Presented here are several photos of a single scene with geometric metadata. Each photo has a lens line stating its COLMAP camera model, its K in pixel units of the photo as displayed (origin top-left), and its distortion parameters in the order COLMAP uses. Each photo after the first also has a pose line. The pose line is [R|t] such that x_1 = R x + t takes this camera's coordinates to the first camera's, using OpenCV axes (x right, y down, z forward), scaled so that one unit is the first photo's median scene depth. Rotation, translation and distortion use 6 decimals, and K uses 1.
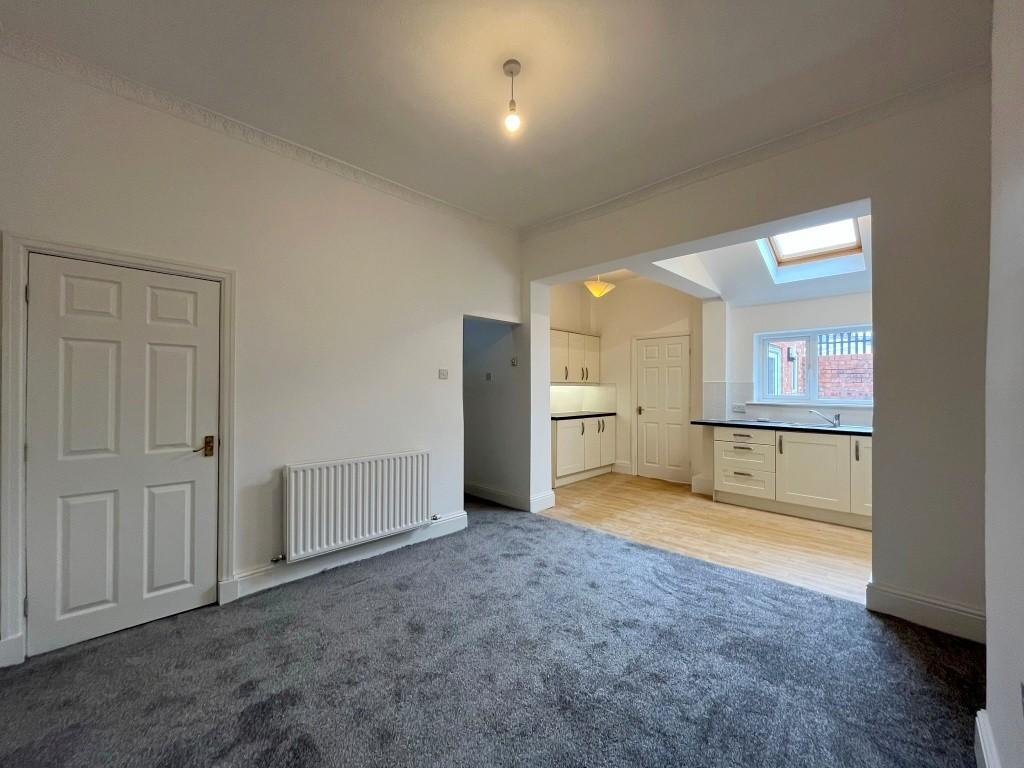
lens RADIAL K [[412.9, 0, 508.9], [0, 412.9, 386.5], [0, 0, 1]] dist [-0.002204, -0.000276]
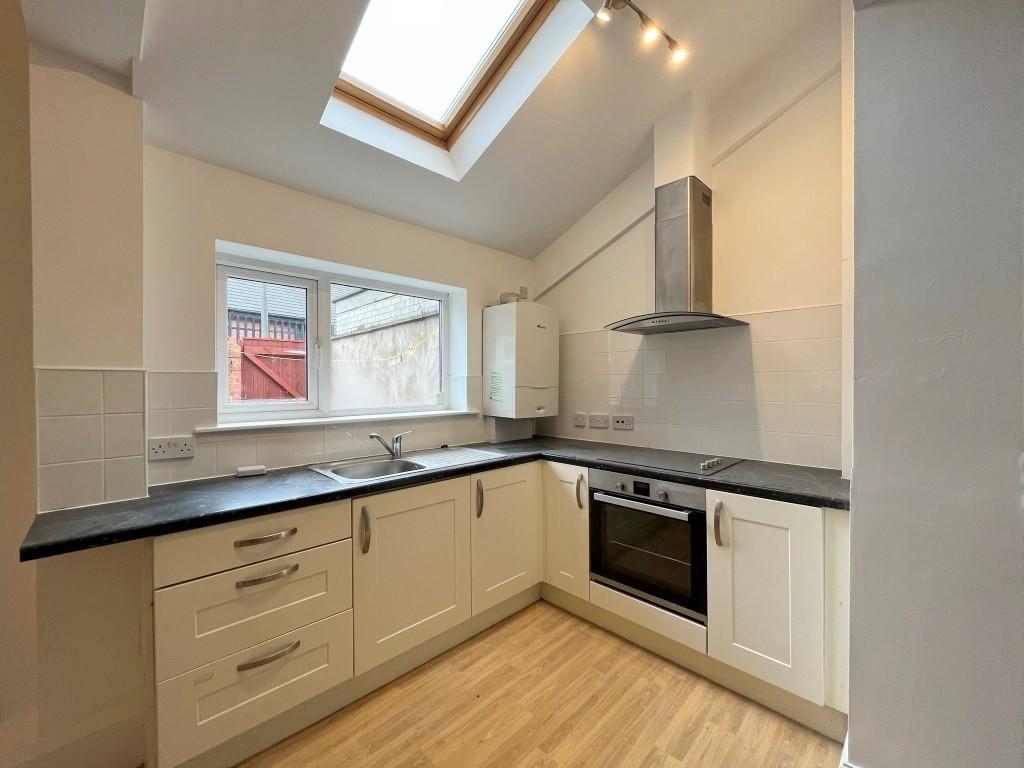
lens RADIAL K [[412.9, 0, 508.9], [0, 412.9, 386.5], [0, 0, 1]] dist [-0.002204, -0.000276]
pose [[0.001293, -0.012251, 0.999924, 0.211373], [0.000275, 0.999925, 0.012250, -0.001917], [-0.999999, 0.000259, 0.001297, 0.688179]]
